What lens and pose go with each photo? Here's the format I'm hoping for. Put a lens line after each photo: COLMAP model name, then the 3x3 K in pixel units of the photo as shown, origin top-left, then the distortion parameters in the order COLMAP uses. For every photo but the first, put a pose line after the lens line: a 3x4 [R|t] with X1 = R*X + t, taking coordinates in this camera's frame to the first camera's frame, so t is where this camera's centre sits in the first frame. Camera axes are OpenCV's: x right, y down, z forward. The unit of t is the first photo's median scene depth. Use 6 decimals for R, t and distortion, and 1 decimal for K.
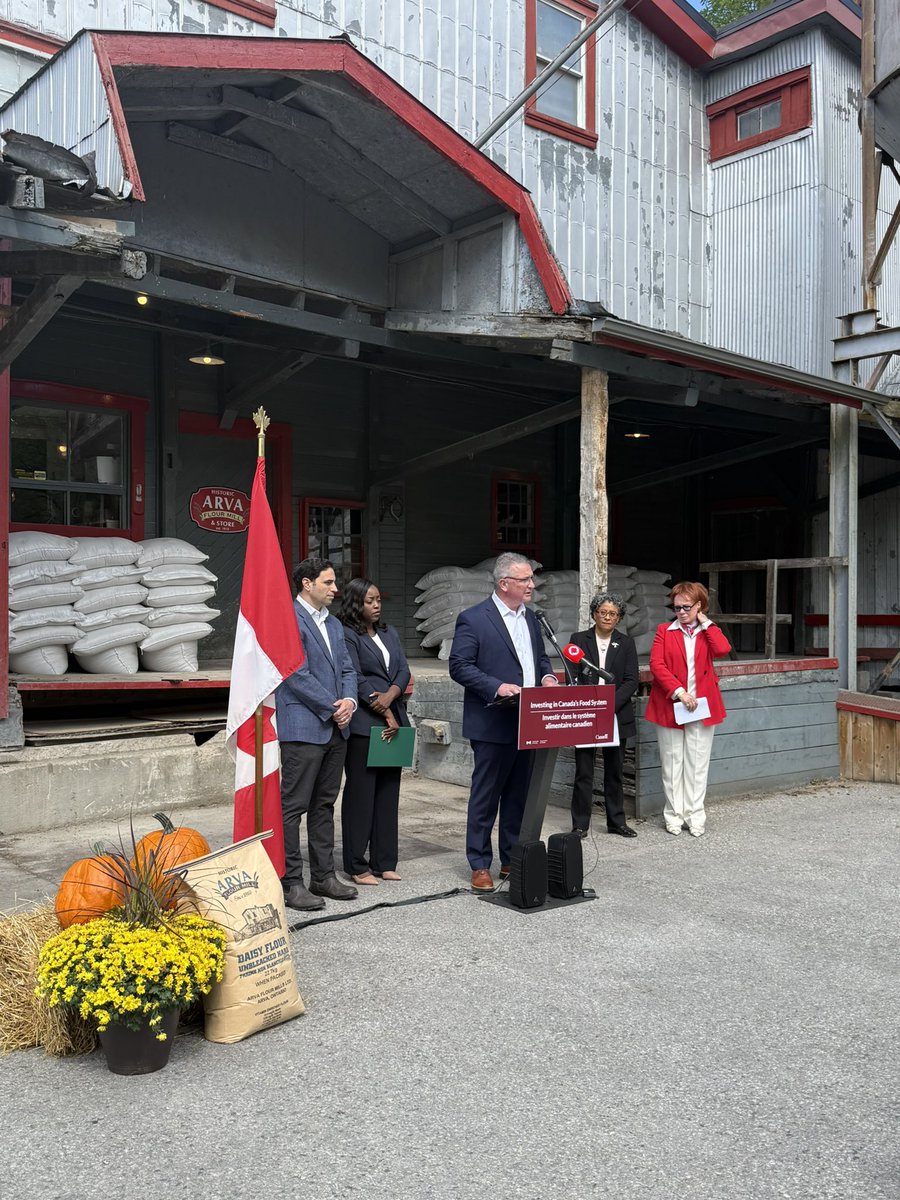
lens RADIAL K [[1113.4, 0, 449.5], [0, 1113.4, 603.1], [0, 0, 1]] dist [0.011988, 0.000000]
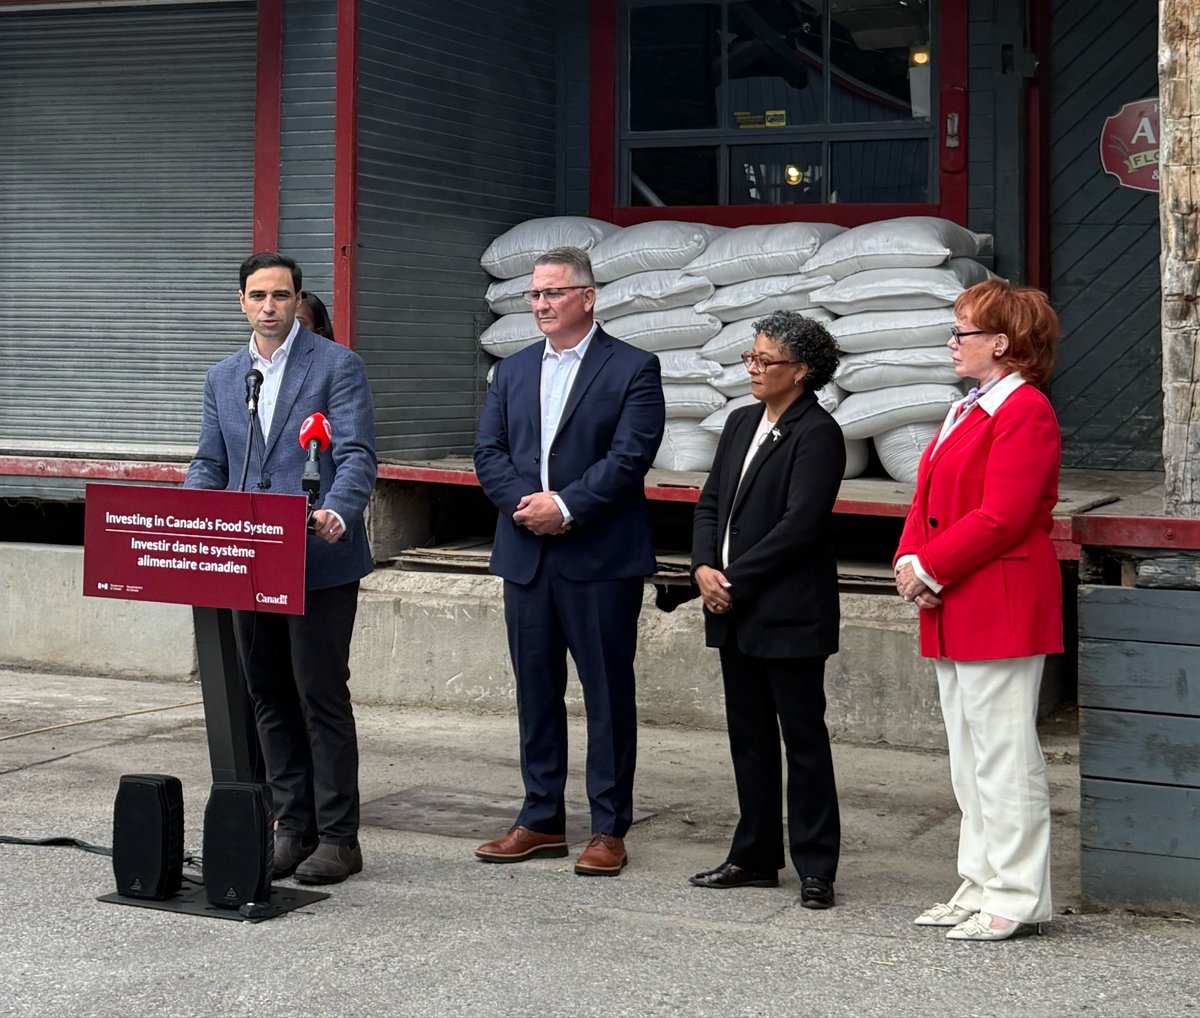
lens RADIAL K [[2407.7, 0, 599.7], [0, 2407.7, 508.1], [0, 0, 1]] dist [0.100513, 0.000000]
pose [[0.471746, 0.059480, -0.879726, 1.161175], [-0.009478, 0.998007, 0.062395, 0.011638], [0.881683, -0.021097, 0.471370, 0.630211]]
